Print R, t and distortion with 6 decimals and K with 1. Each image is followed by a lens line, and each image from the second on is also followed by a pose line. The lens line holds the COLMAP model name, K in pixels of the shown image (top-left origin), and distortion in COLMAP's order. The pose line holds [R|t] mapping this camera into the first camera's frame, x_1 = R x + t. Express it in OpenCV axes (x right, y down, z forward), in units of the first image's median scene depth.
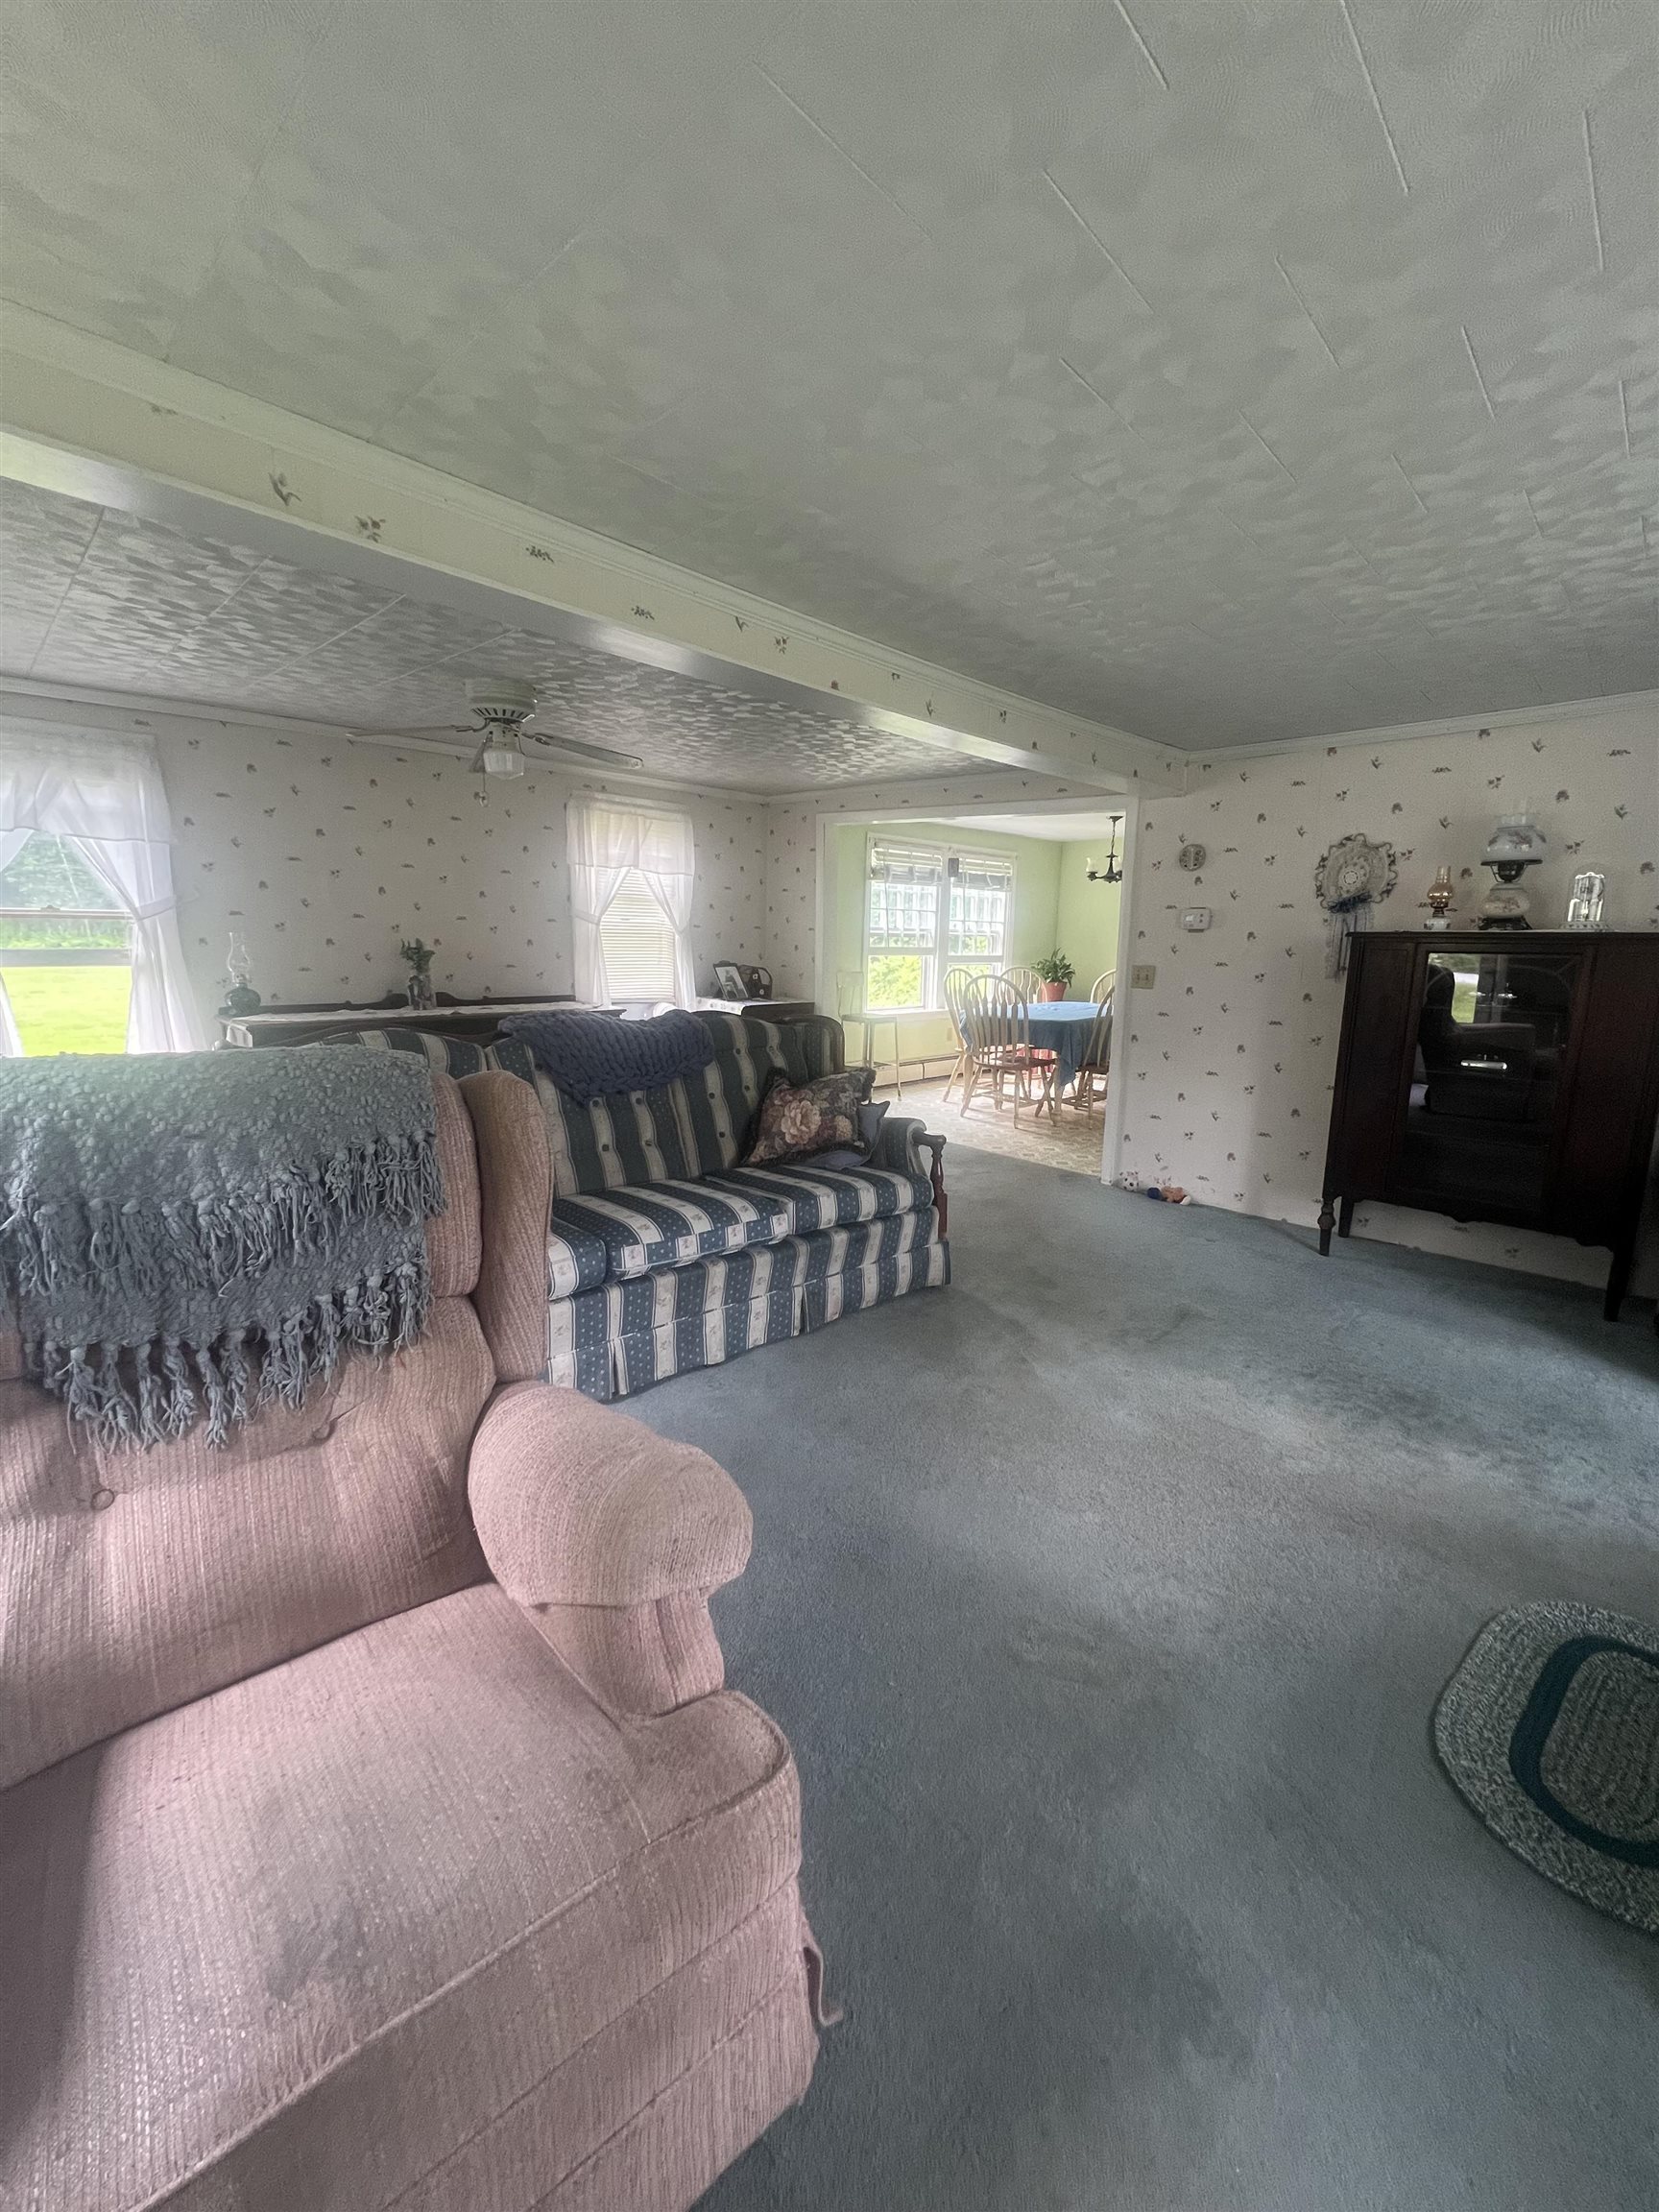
lens RADIAL K [[878.3, 0, 826.2], [0, 878.3, 1109.6], [0, 0, 1]] dist [-0.001962, 0.000508]
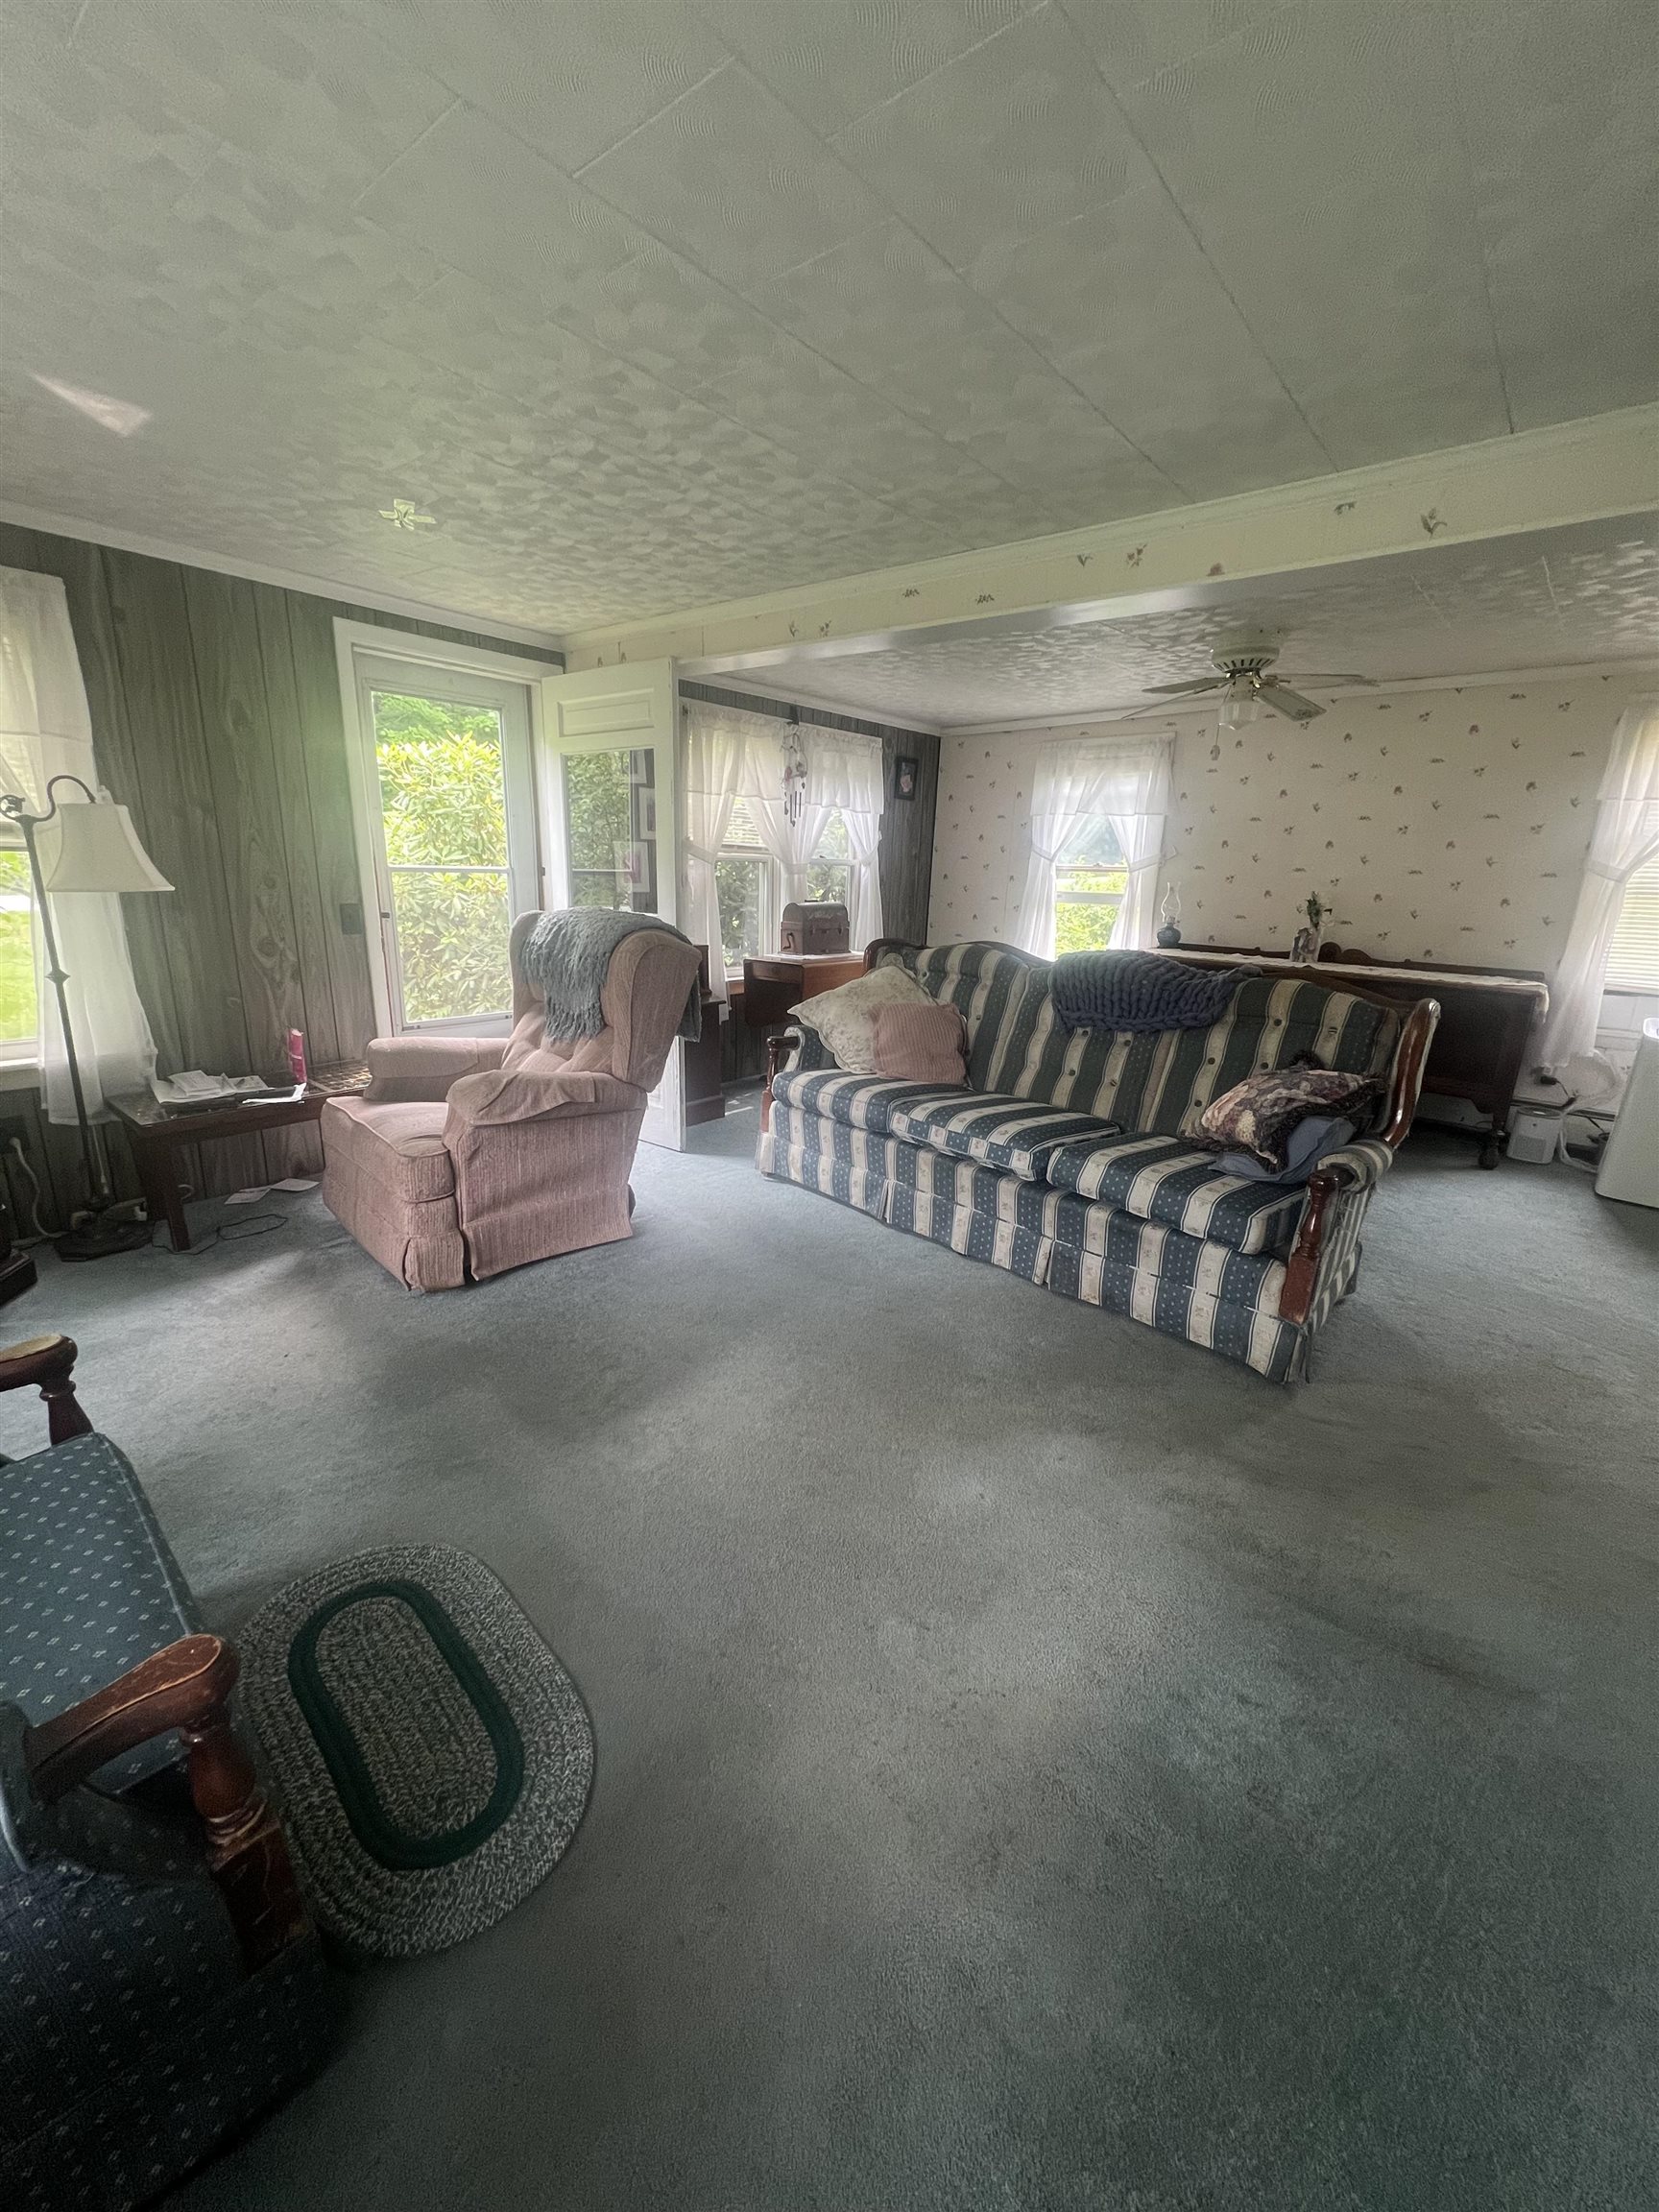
lens RADIAL K [[878.3, 0, 829.7], [0, 878.3, 1108.6], [0, 0, 1]] dist [-0.001962, 0.000508]
pose [[0.075397, 0.249714, -0.965380, 0.848509], [-0.221362, 0.948170, 0.227974, -0.103552], [0.972273, 0.196510, 0.126766, 0.603155]]
